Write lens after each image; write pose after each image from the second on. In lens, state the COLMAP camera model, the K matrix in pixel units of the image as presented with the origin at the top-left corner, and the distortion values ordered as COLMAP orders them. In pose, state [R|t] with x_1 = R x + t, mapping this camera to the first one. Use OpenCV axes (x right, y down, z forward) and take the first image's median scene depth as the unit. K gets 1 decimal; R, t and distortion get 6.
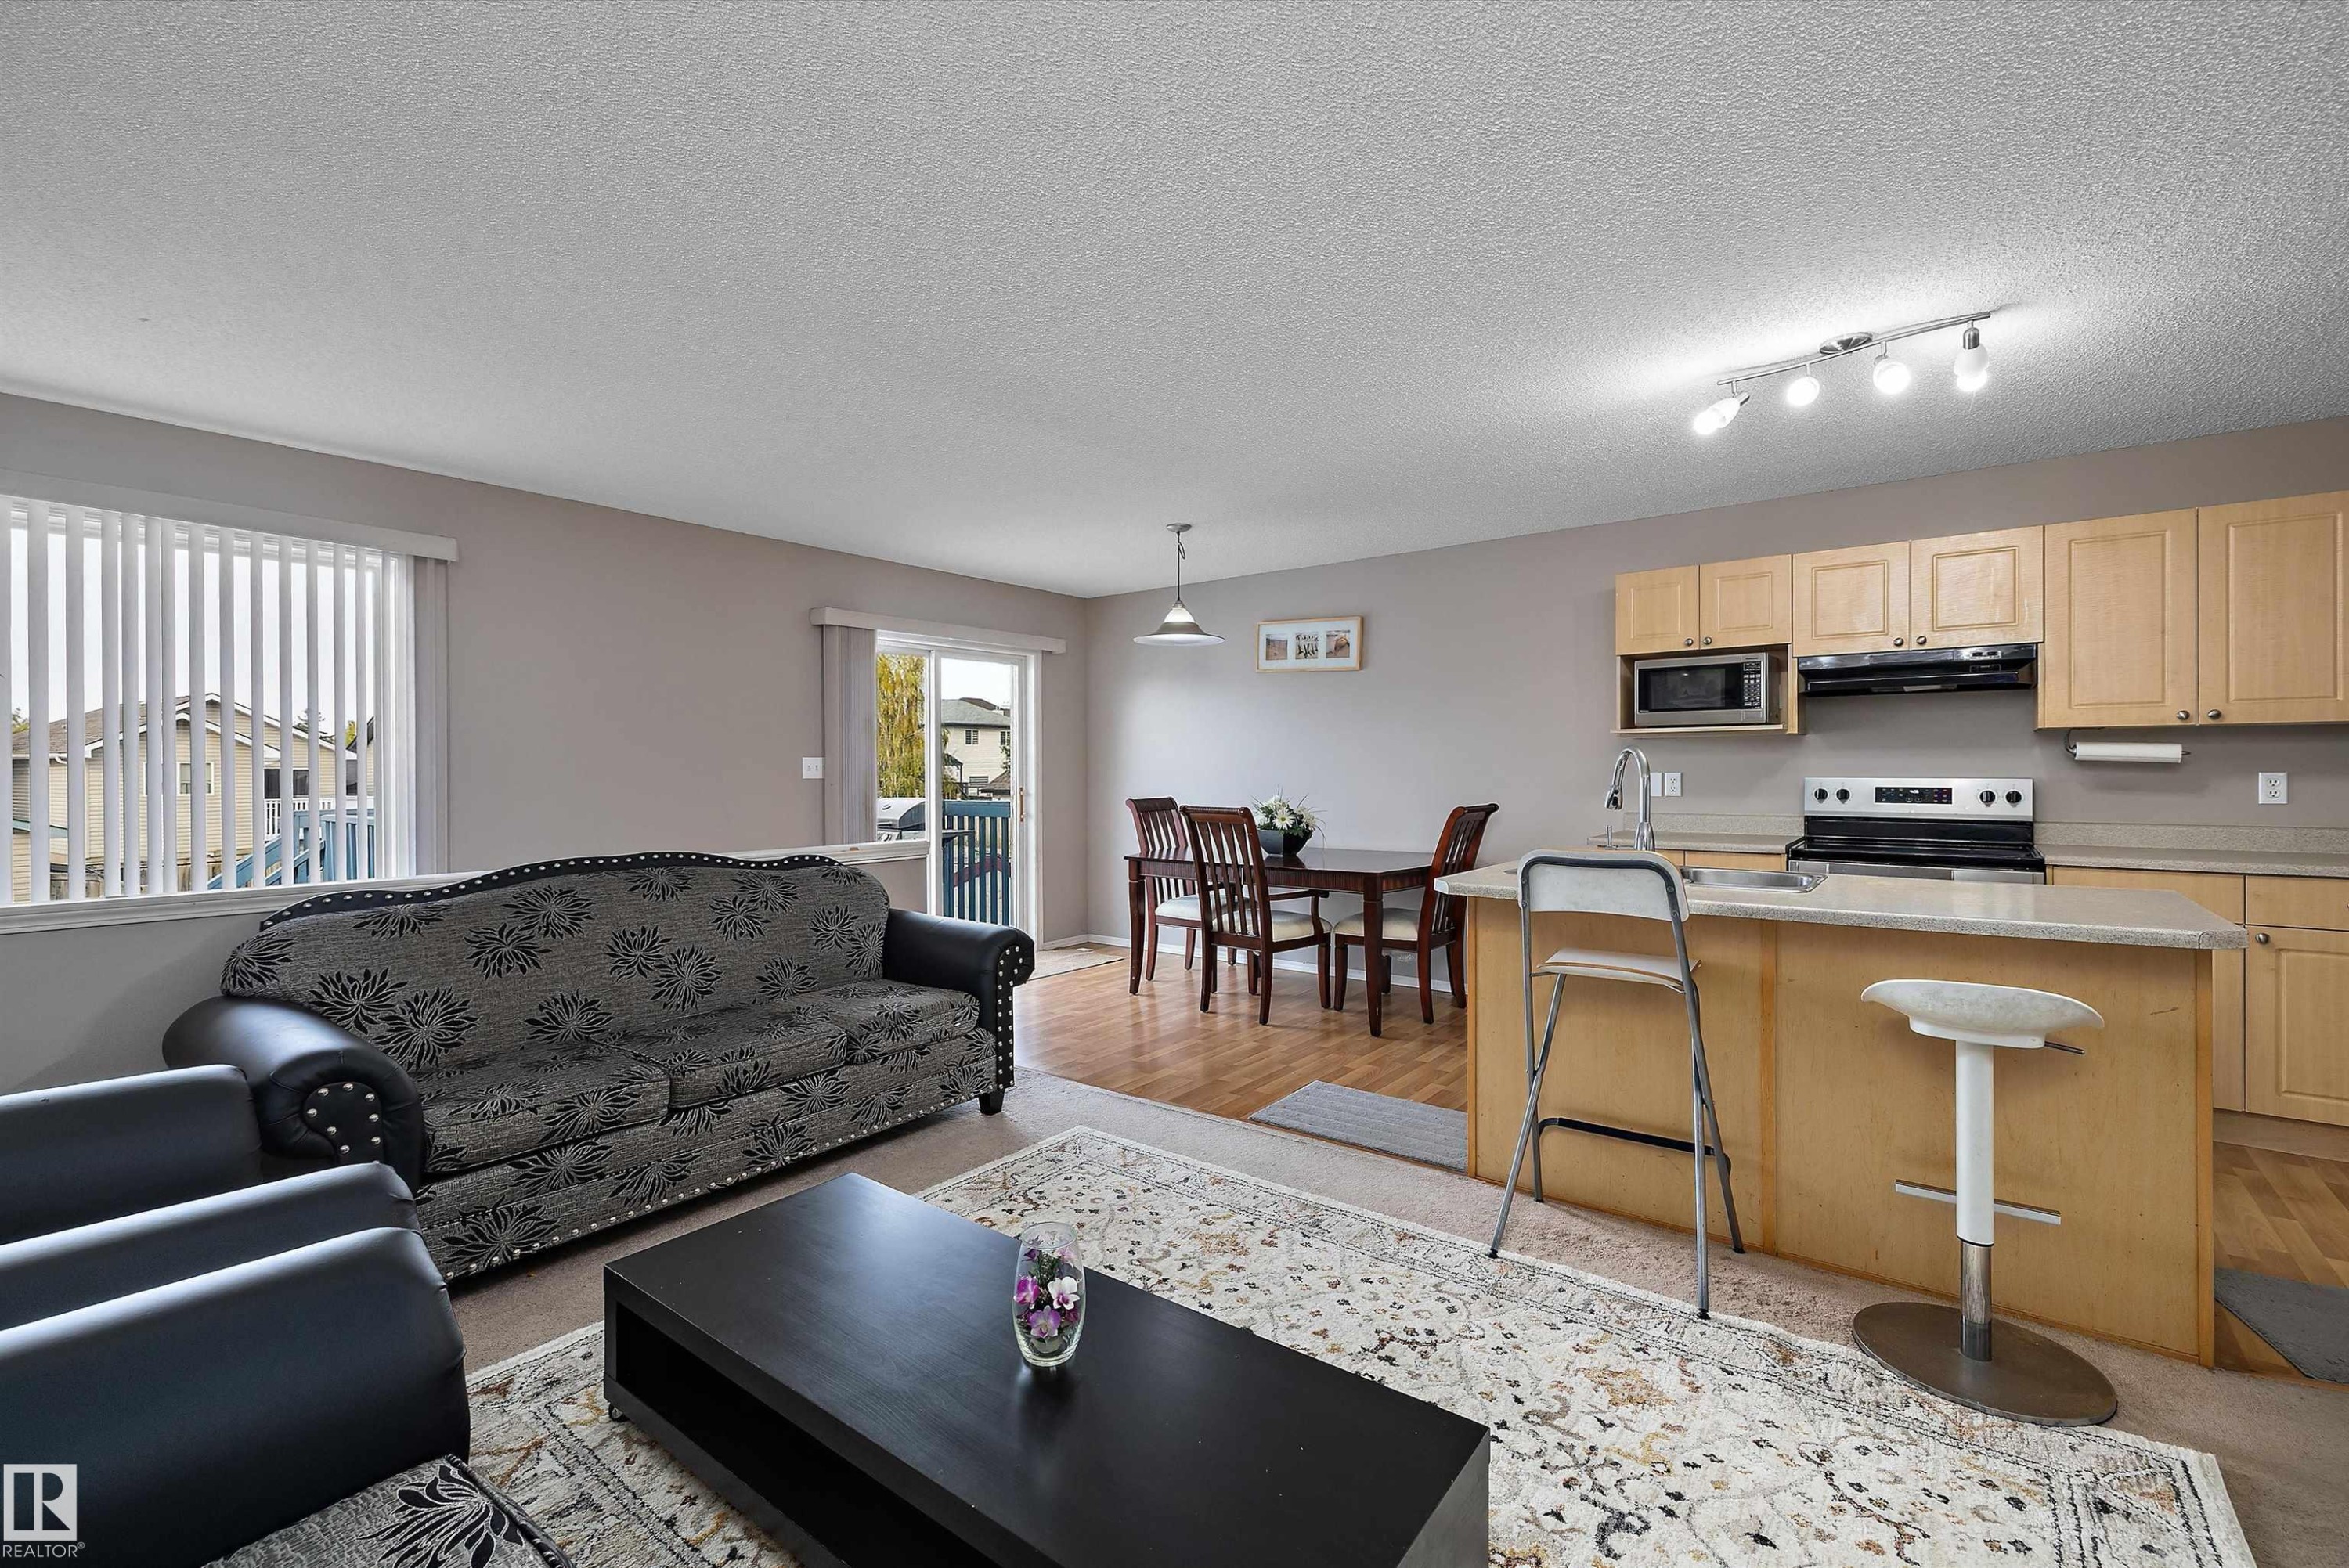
lens RADIAL K [[991.3, 0, 1168.9], [0, 991.3, 767.6], [0, 0, 1]] dist [0.000672, 0.000852]
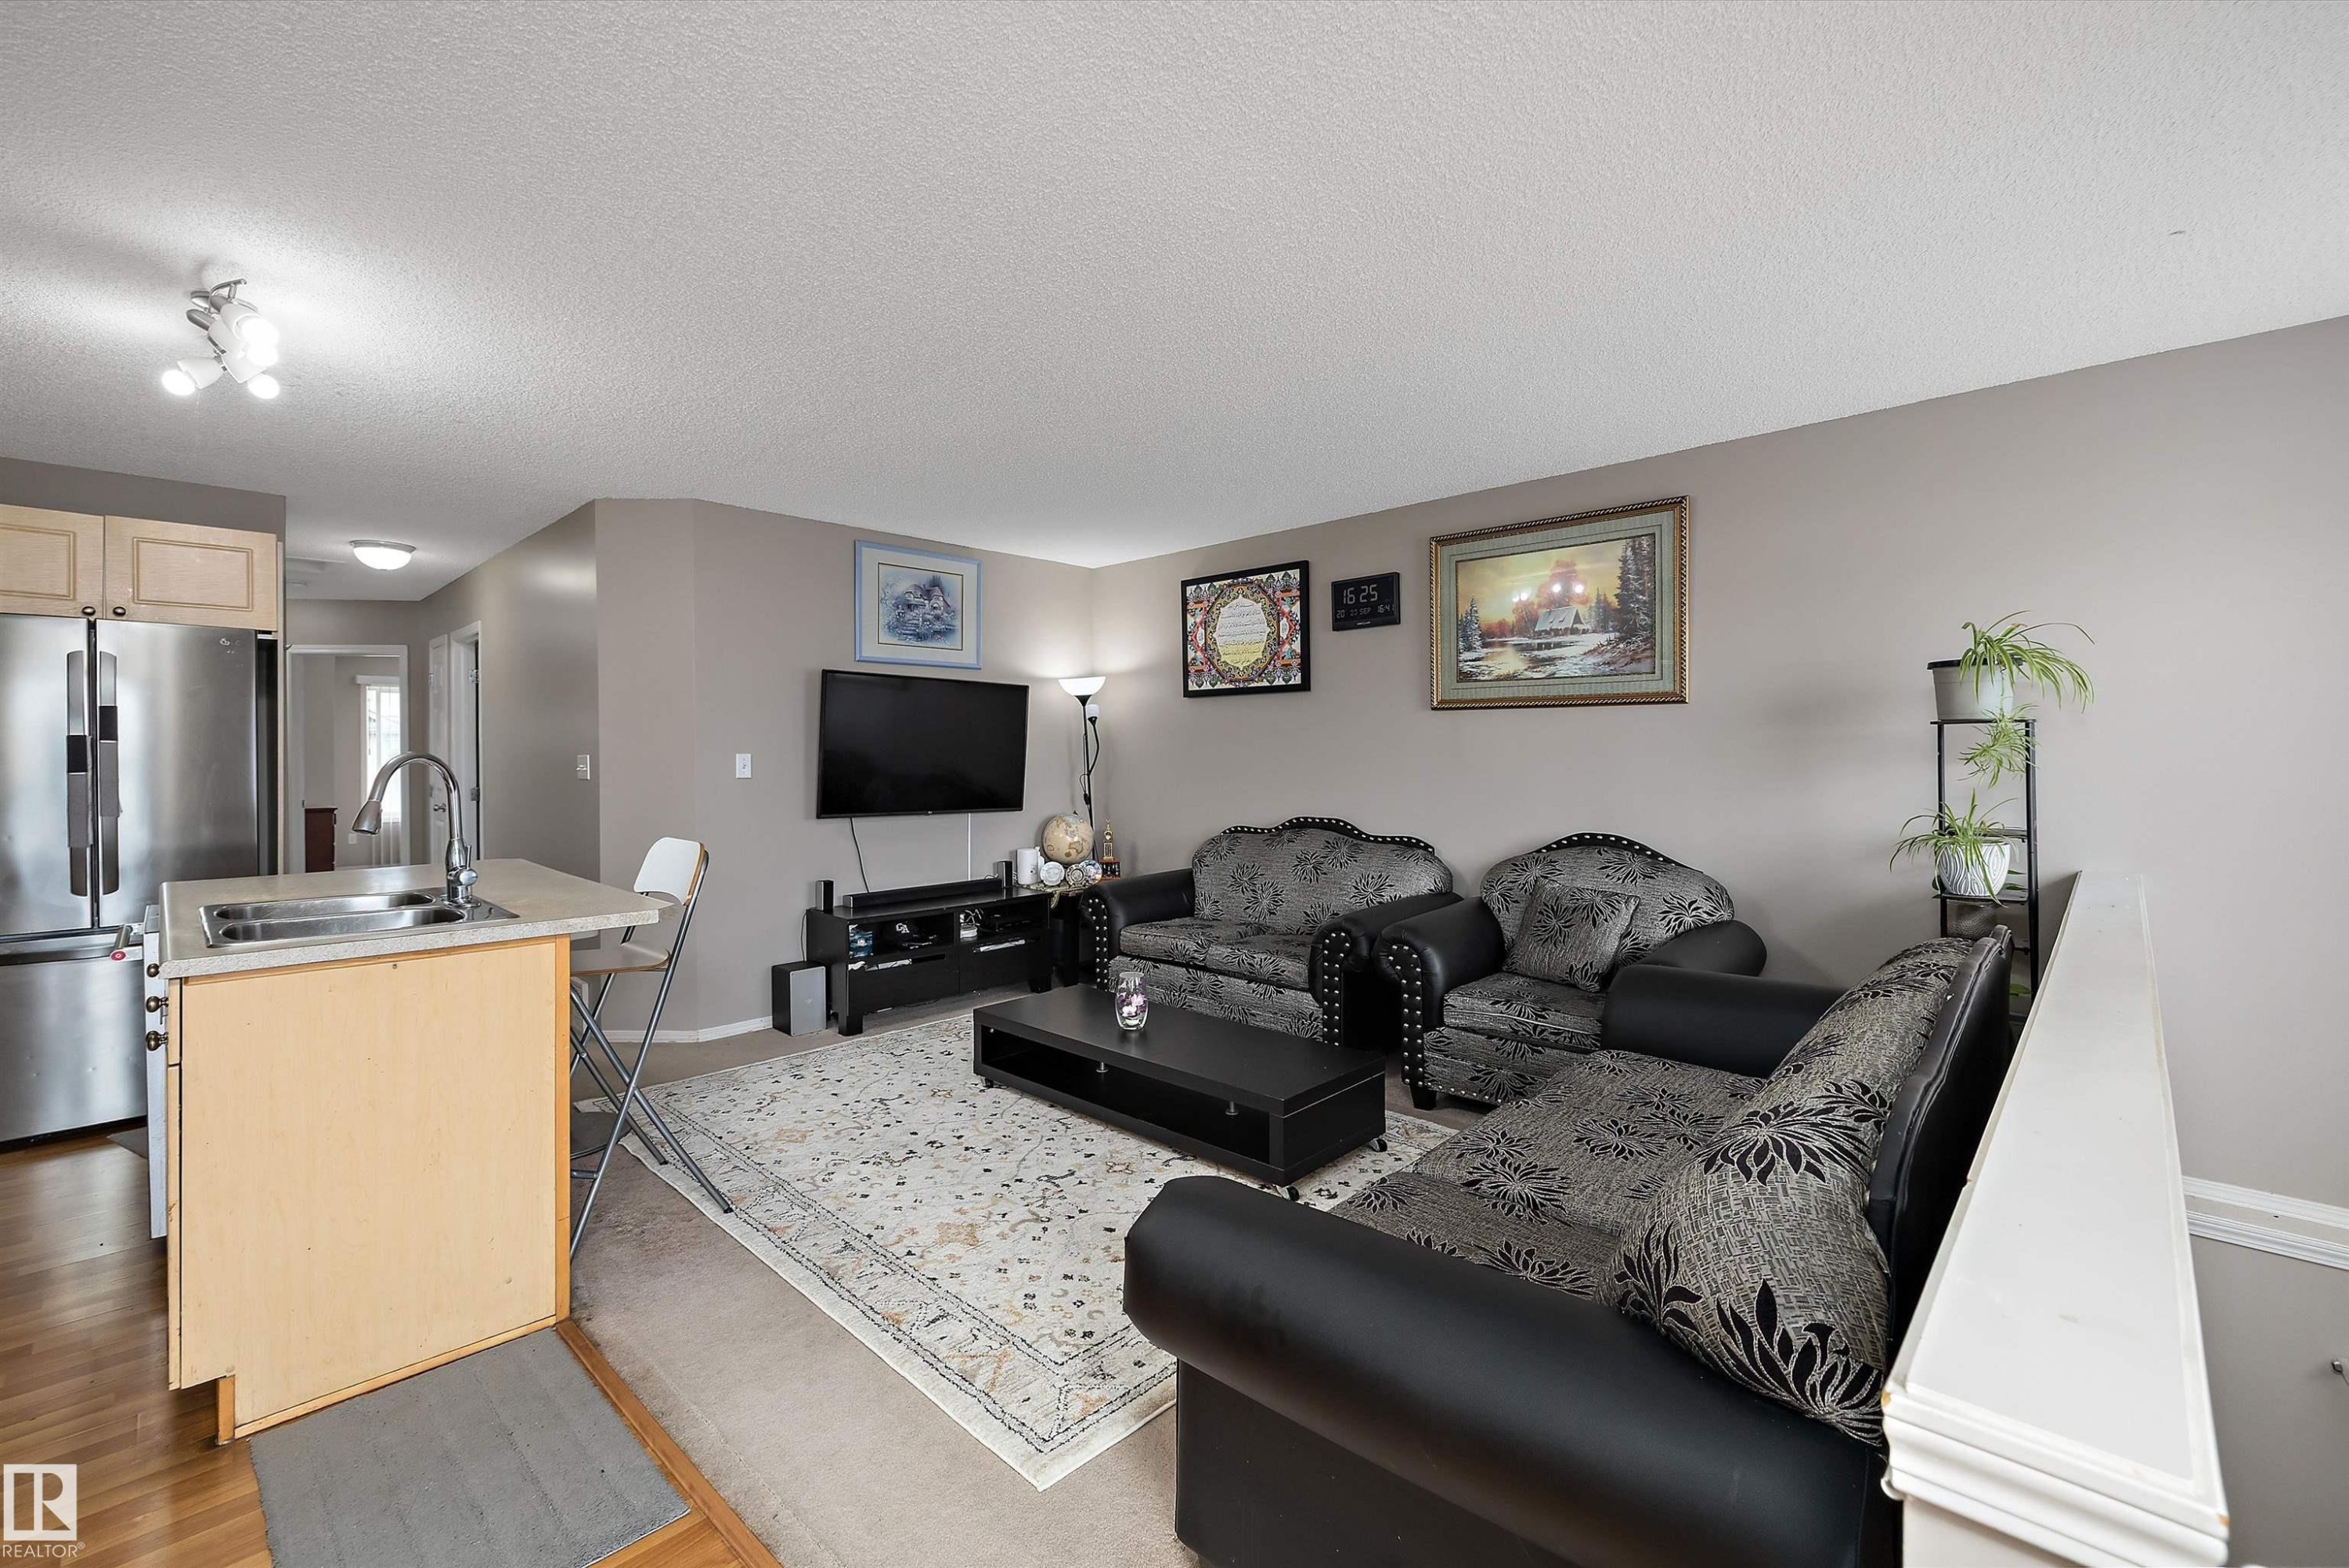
lens RADIAL K [[991.3, 0, 1174.5], [0, 991.3, 762.1], [0, 0, 1]] dist [0.000672, 0.000852]
pose [[-0.994046, 0.008851, 0.108602, -0.131810], [0.010581, 0.999826, 0.015360, -0.010959], [-0.108448, 0.016418, -0.993967, 0.909832]]
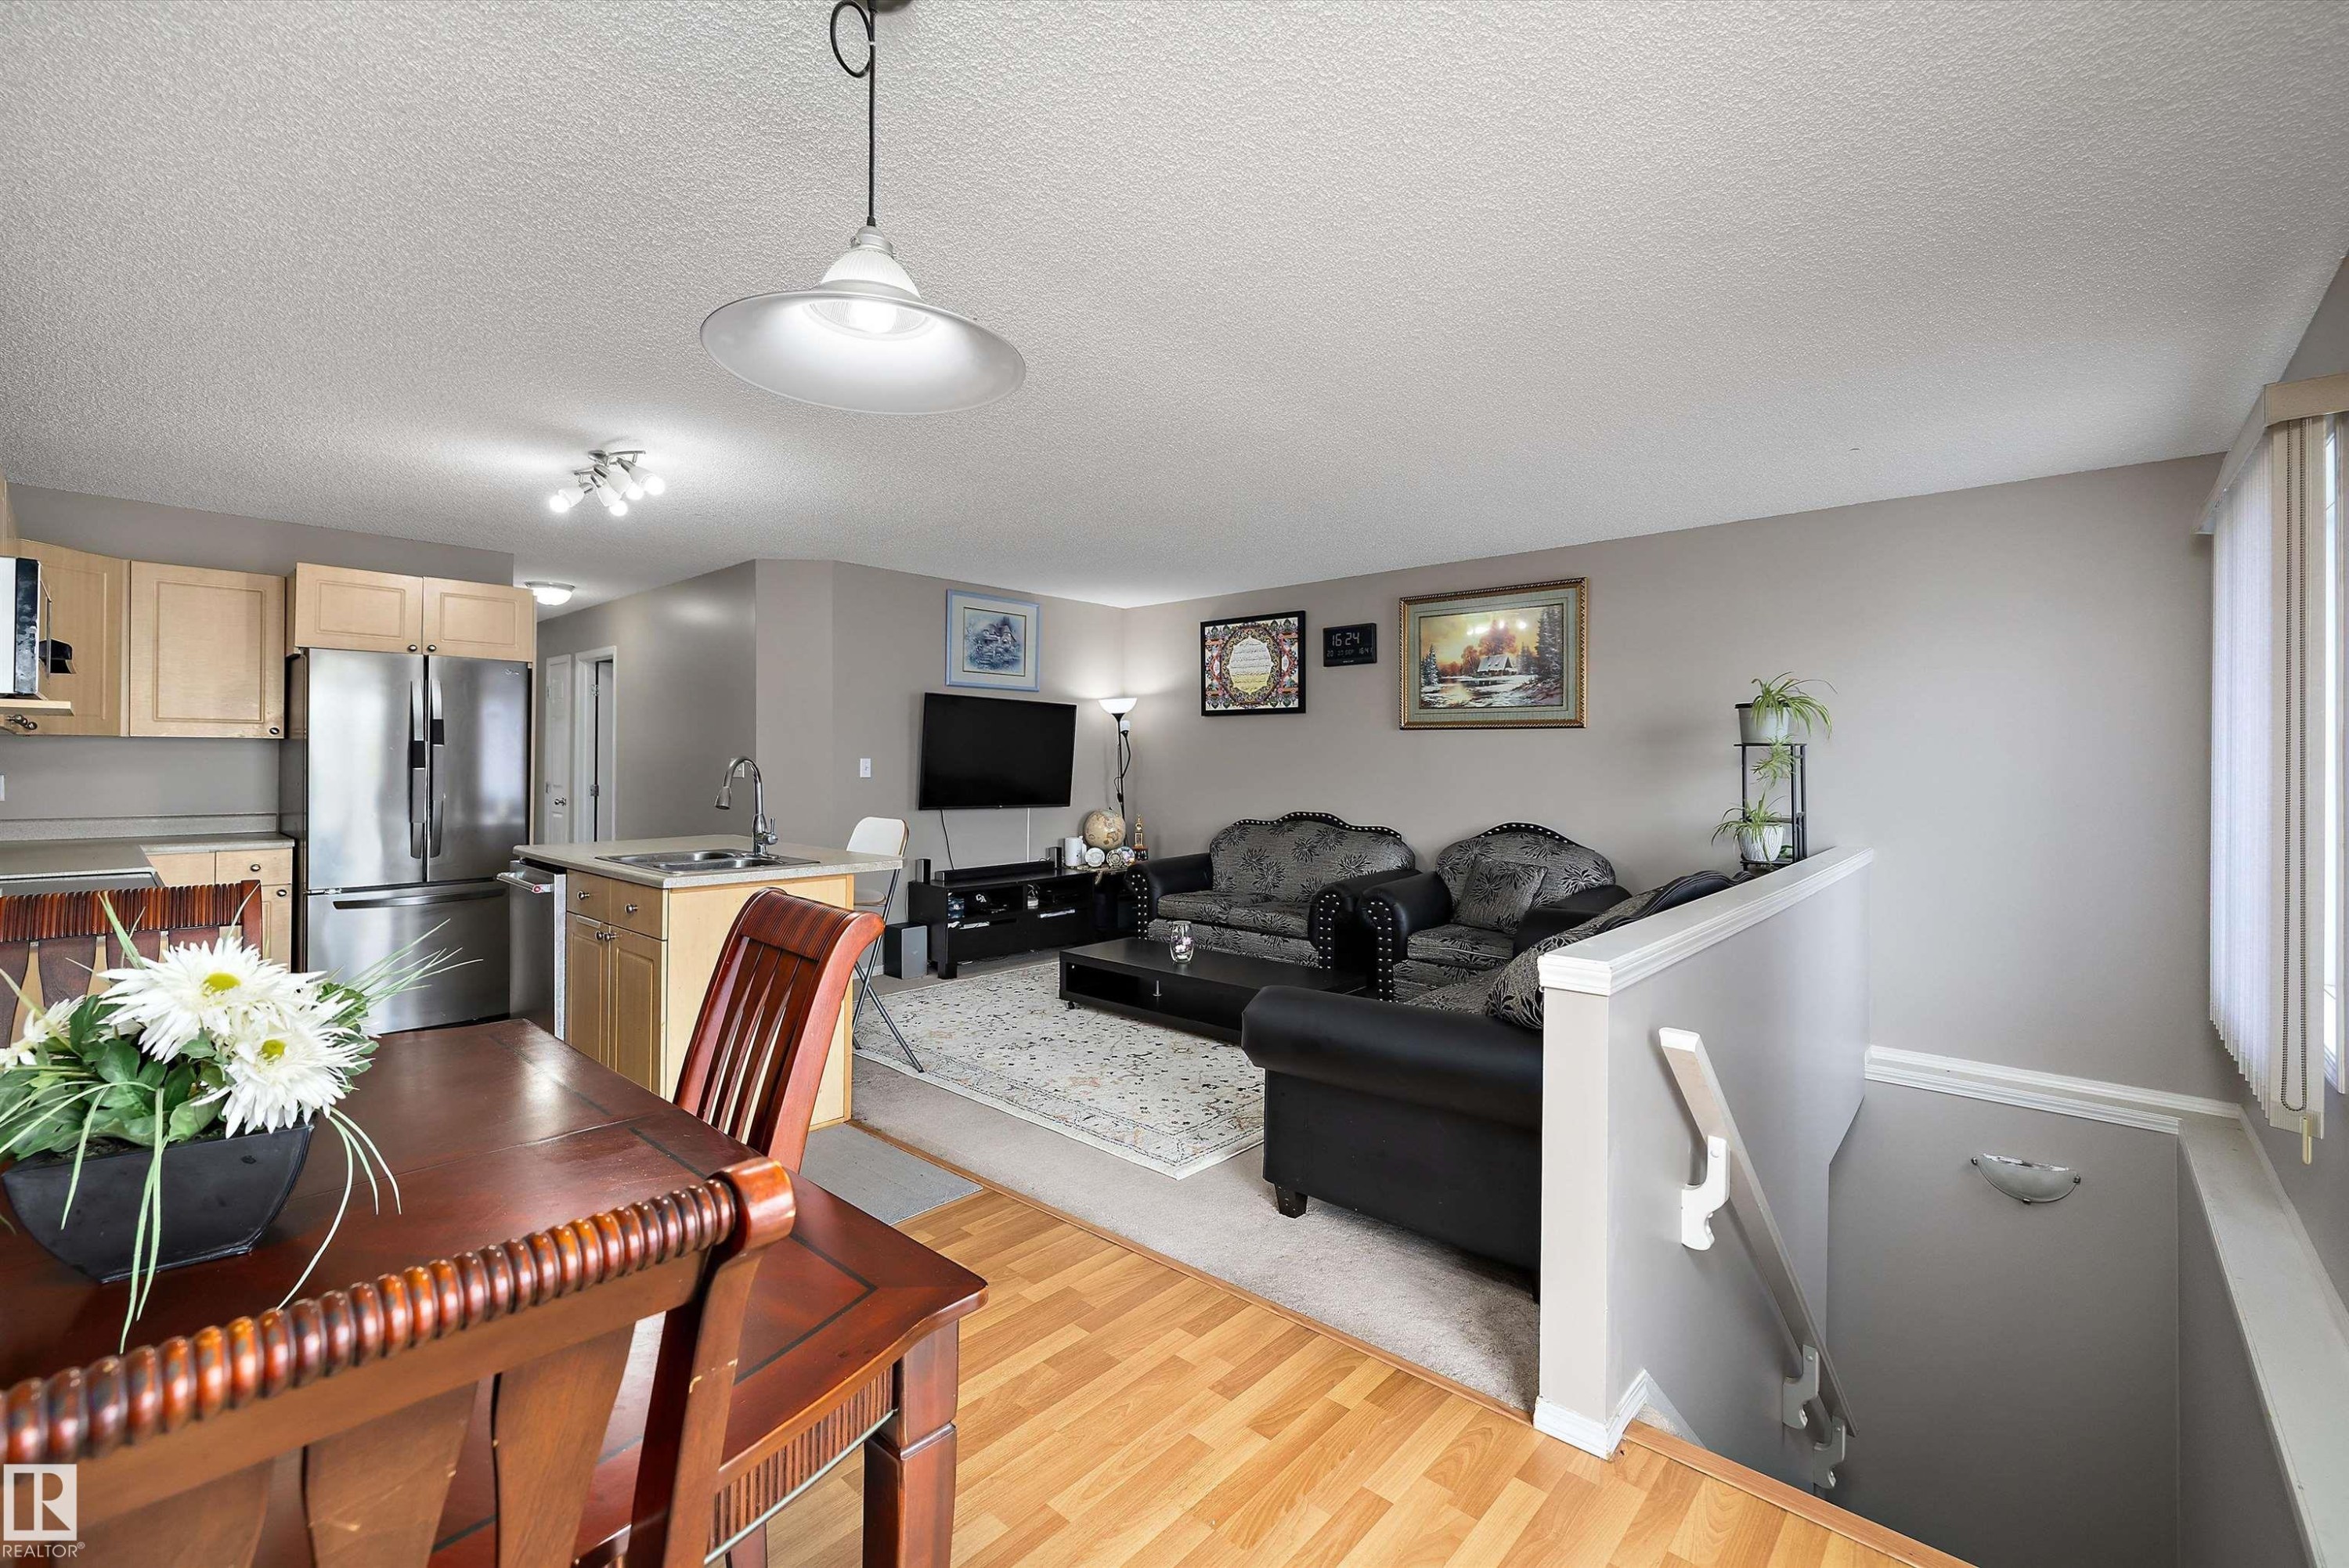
lens RADIAL K [[991.3, 0, 1177.5], [0, 991.3, 763.9], [0, 0, 1]] dist [0.000672, 0.000852]
pose [[-0.997286, 0.000698, 0.073616, -0.094342], [0.001457, 0.999946, 0.010247, -0.013515], [-0.073605, 0.010327, -0.997234, 1.151677]]
